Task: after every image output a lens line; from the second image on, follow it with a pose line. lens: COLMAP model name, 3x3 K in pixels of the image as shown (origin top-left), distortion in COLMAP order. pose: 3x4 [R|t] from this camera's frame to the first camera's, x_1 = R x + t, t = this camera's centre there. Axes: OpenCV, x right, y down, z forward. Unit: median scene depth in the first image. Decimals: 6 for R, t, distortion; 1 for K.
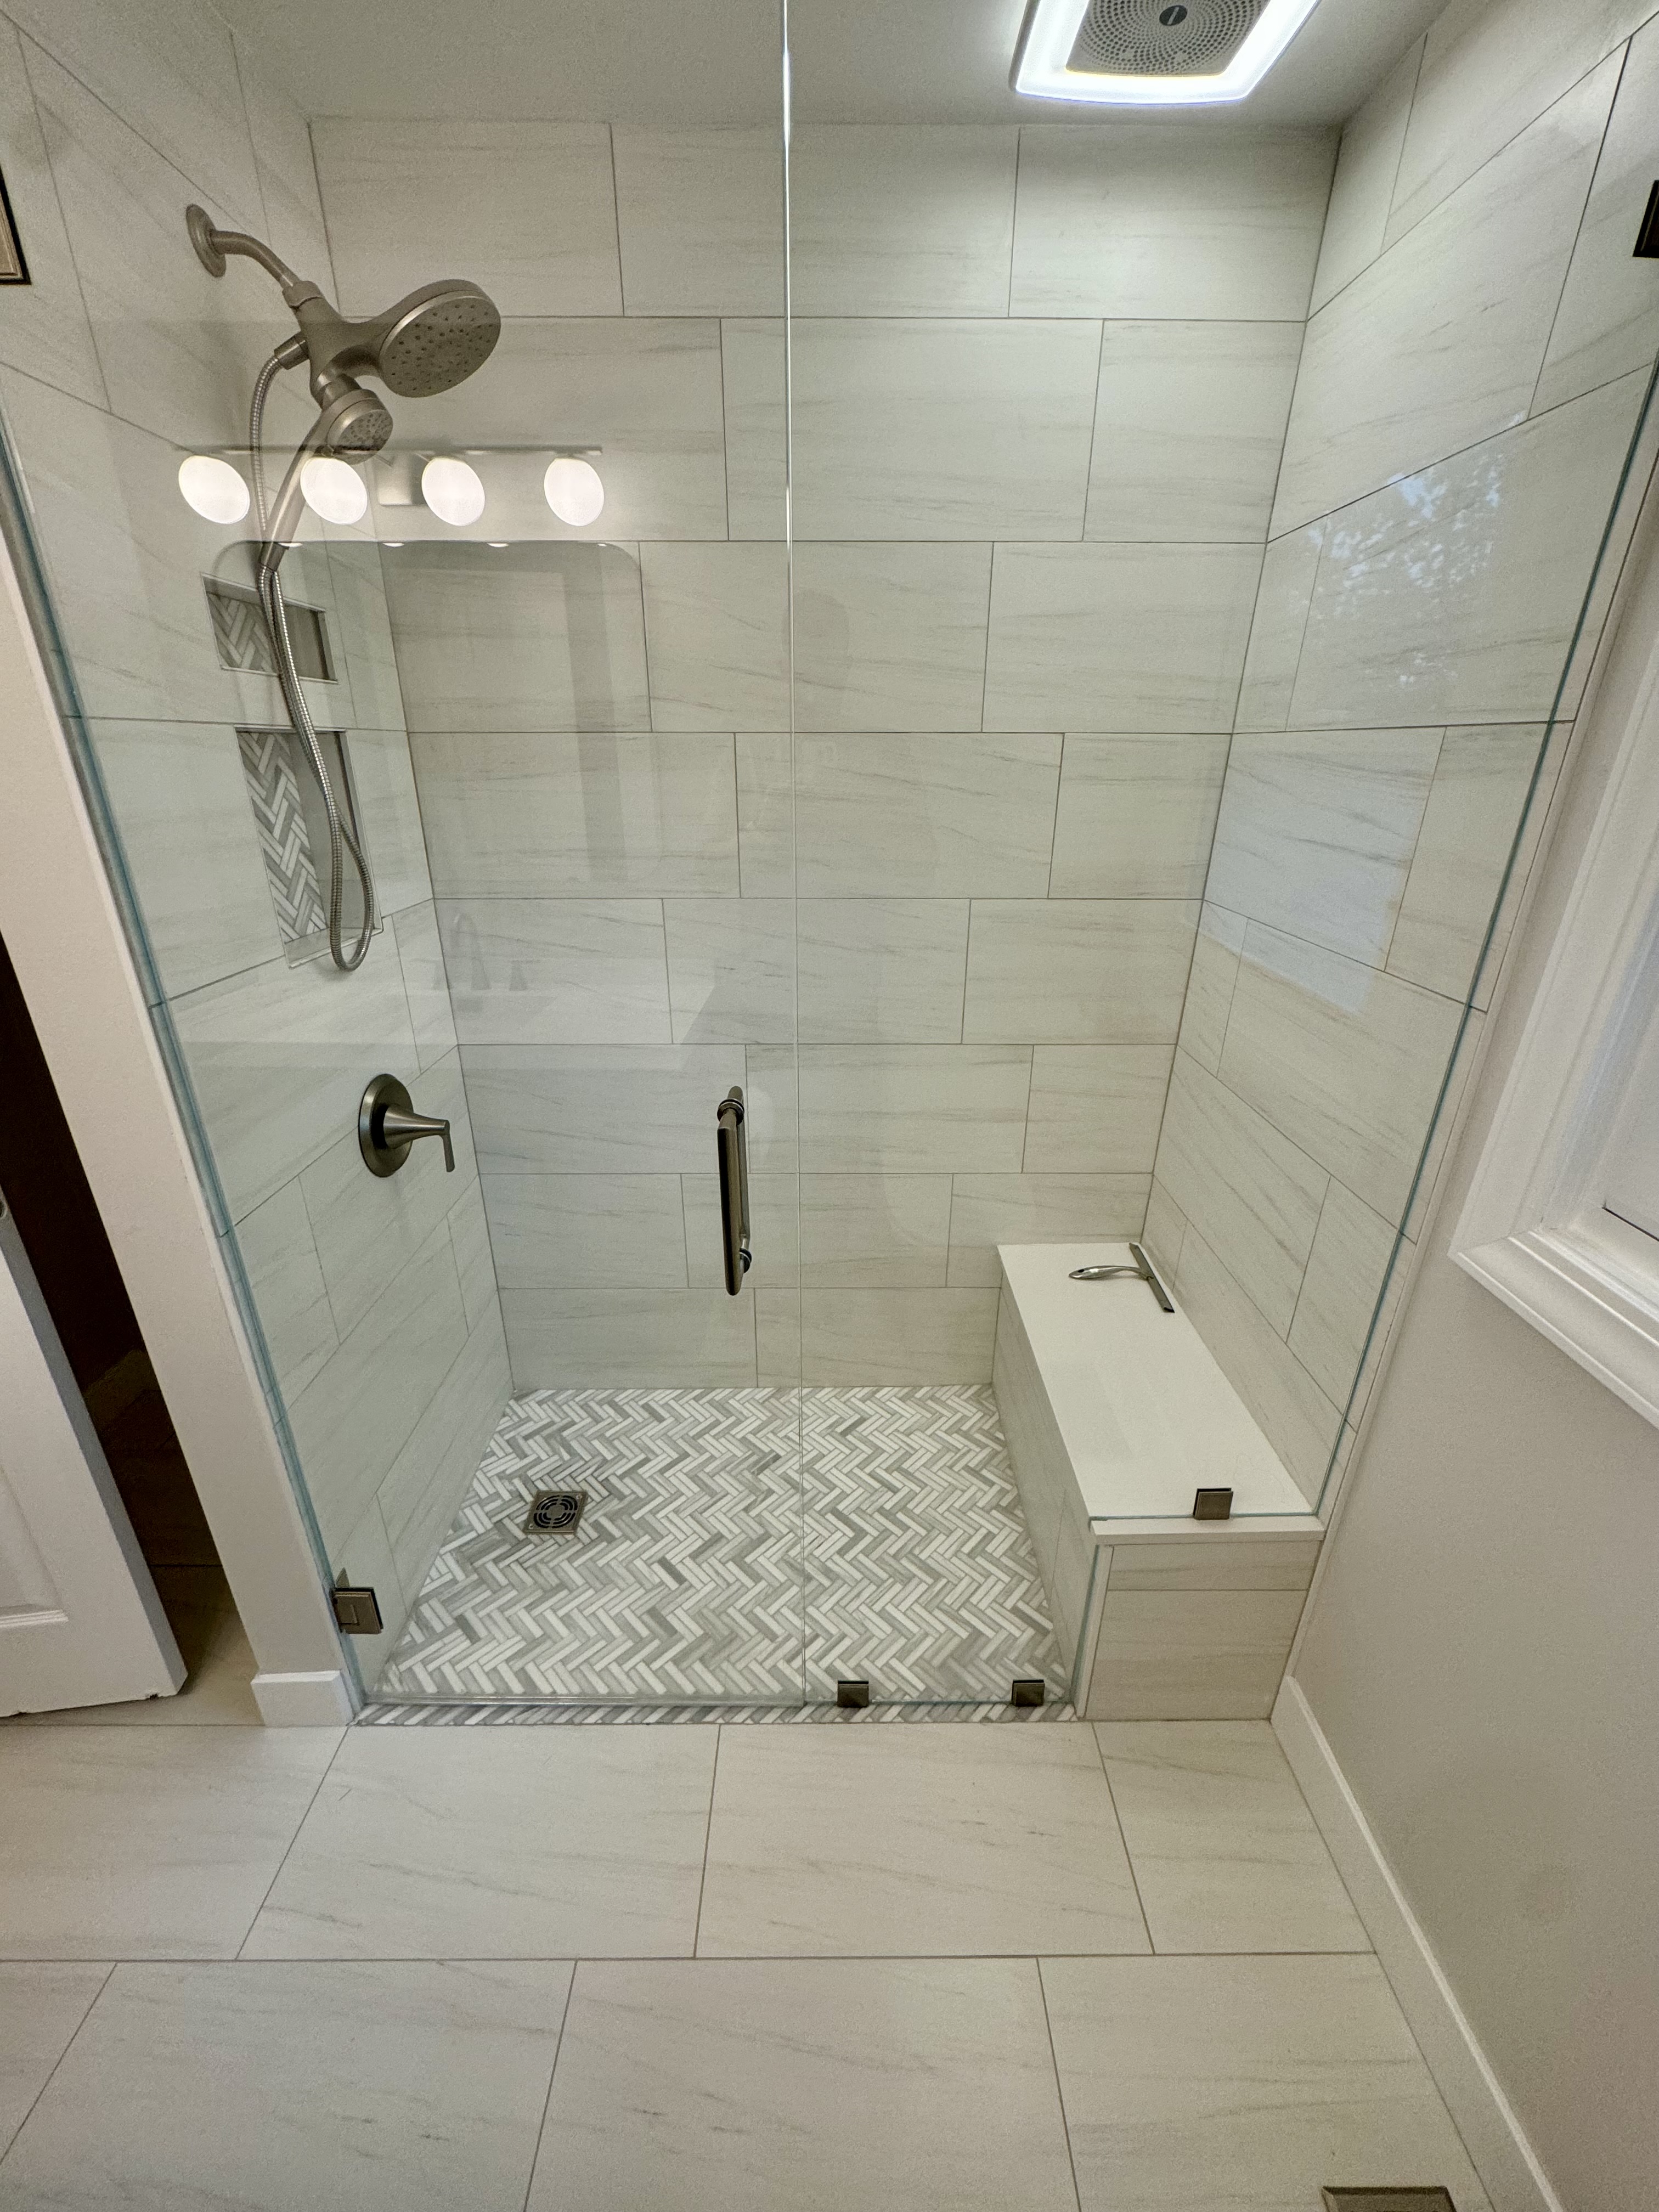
lens RADIAL K [[883.2, 0, 832.5], [0, 883.2, 1105.6], [0, 0, 1]] dist [-0.004320, 0.000653]
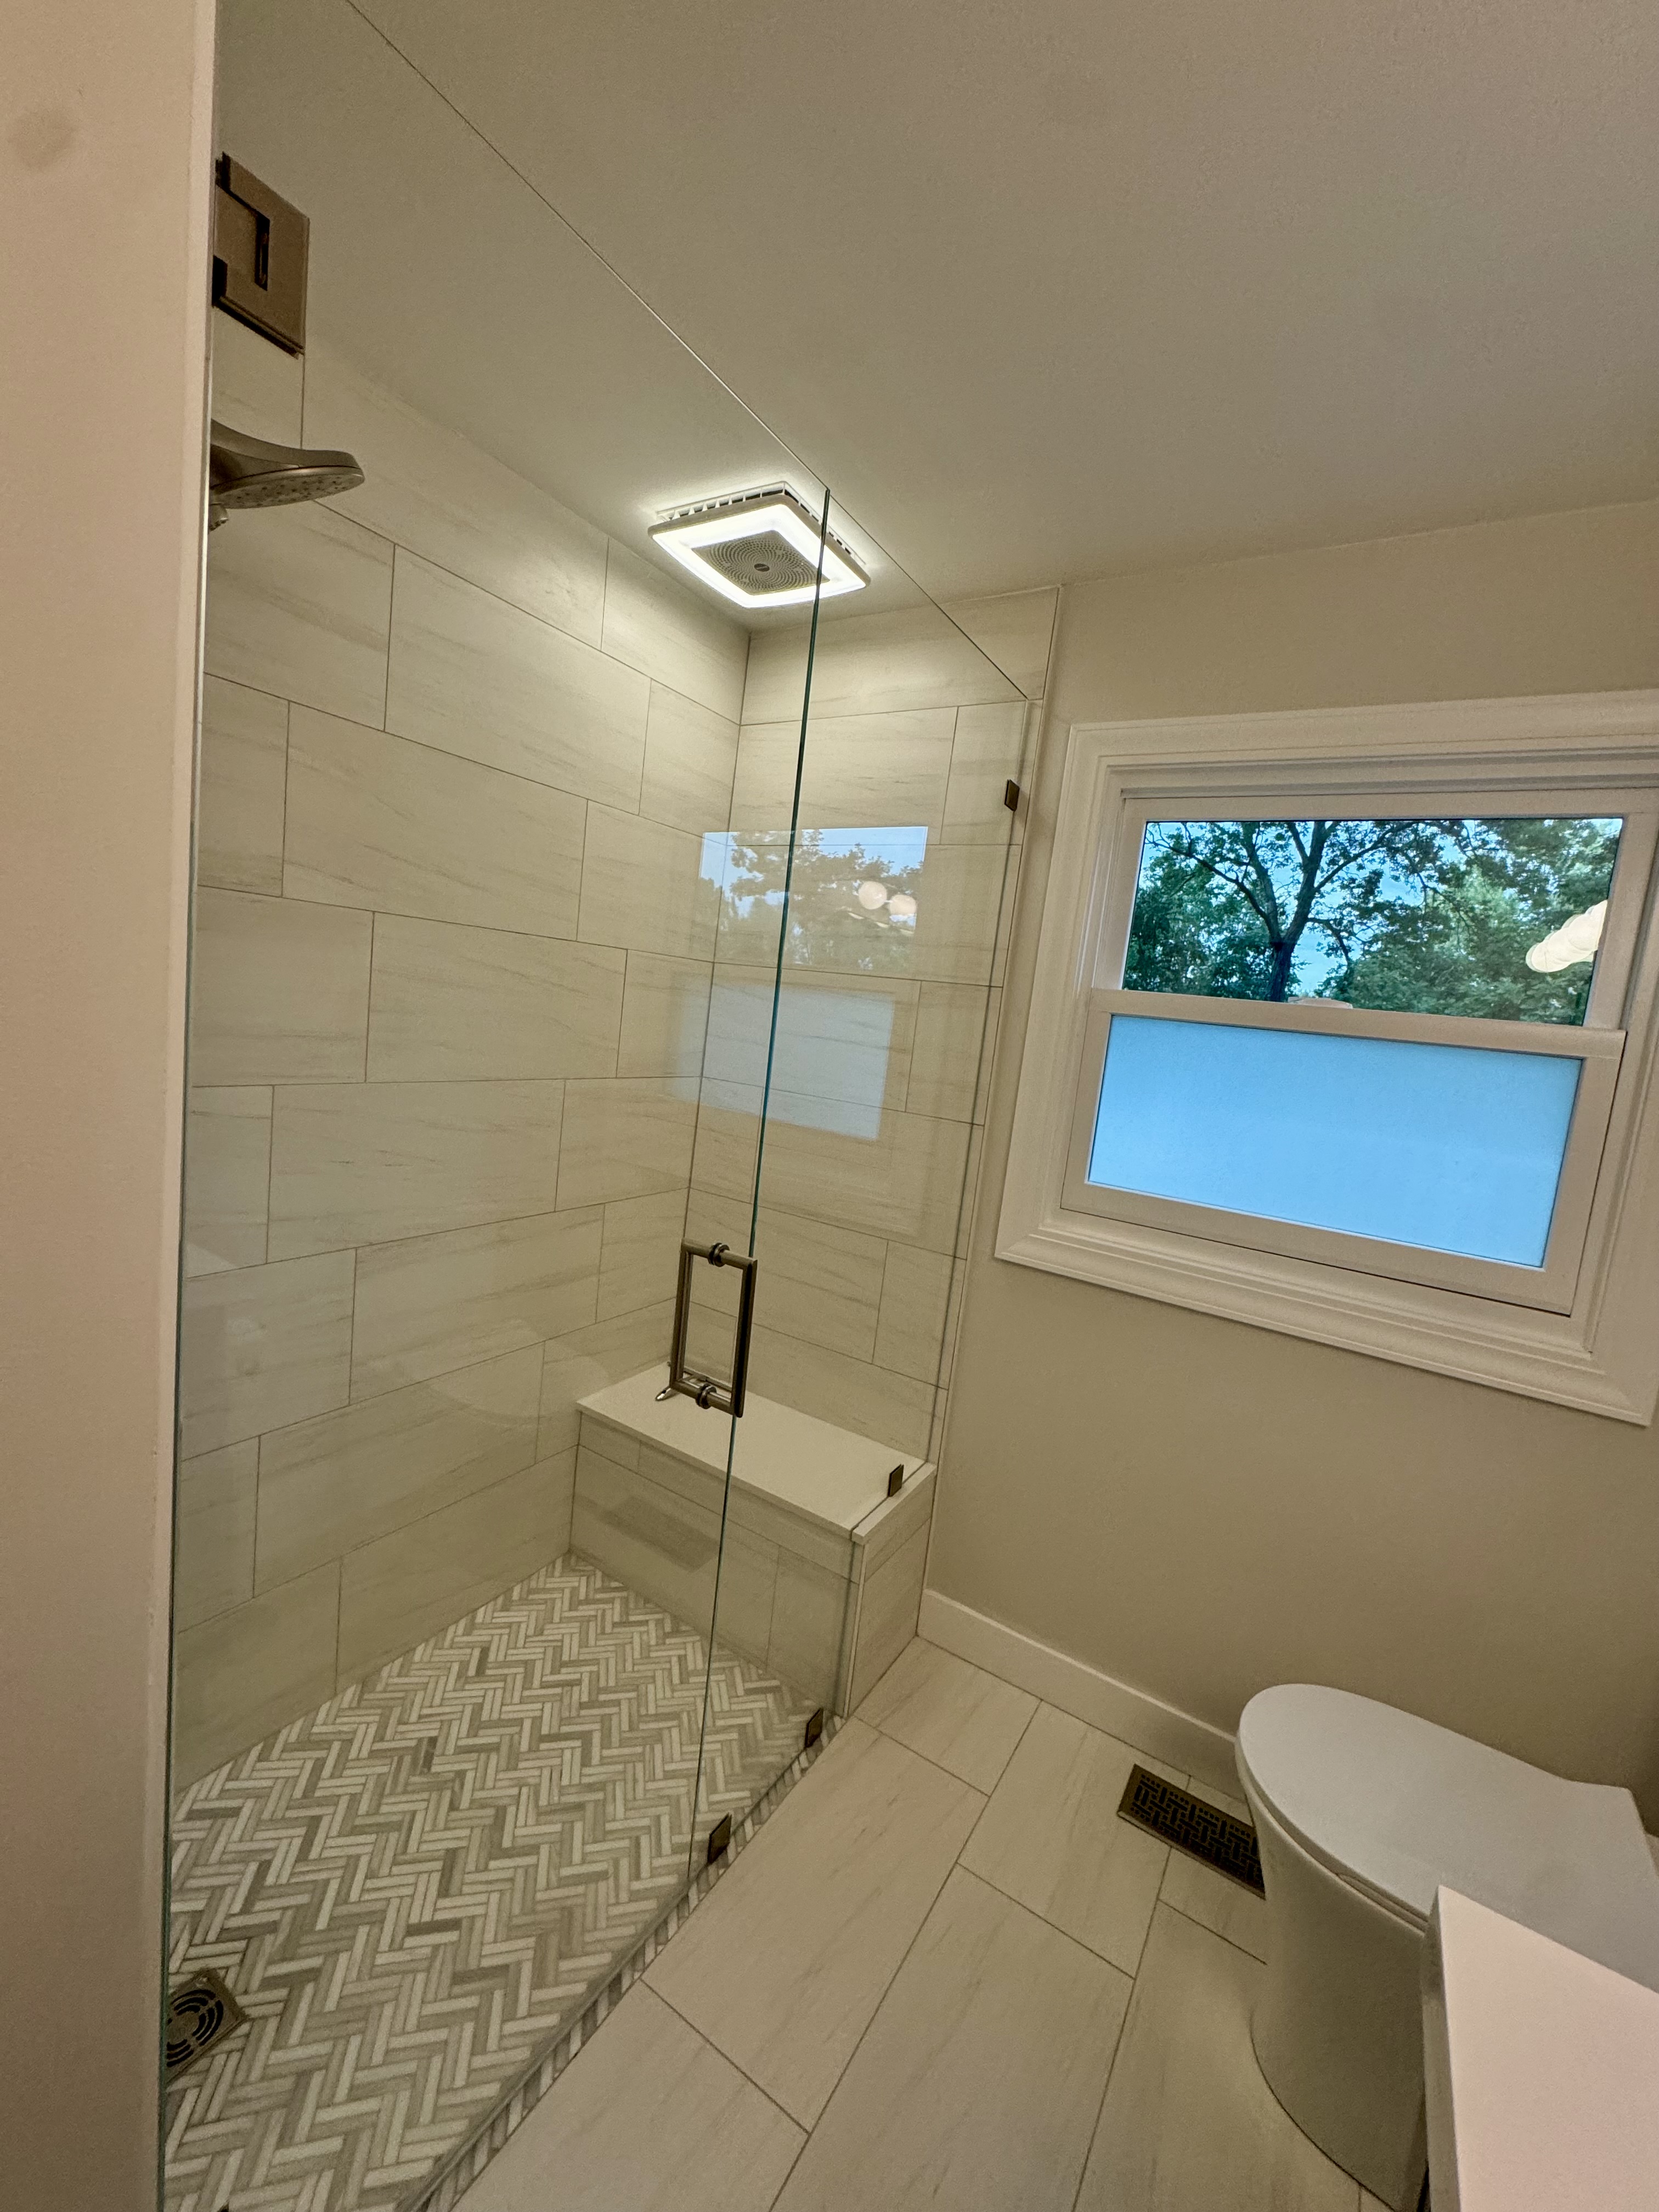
lens RADIAL K [[883.2, 0, 837.2], [0, 883.2, 1102.1], [0, 0, 1]] dist [-0.004320, 0.000653]
pose [[0.529188, -0.039936, 0.847564, -0.703410], [0.217162, 0.971997, -0.089789, -0.034513], [-0.820244, 0.231574, 0.523042, 0.156413]]
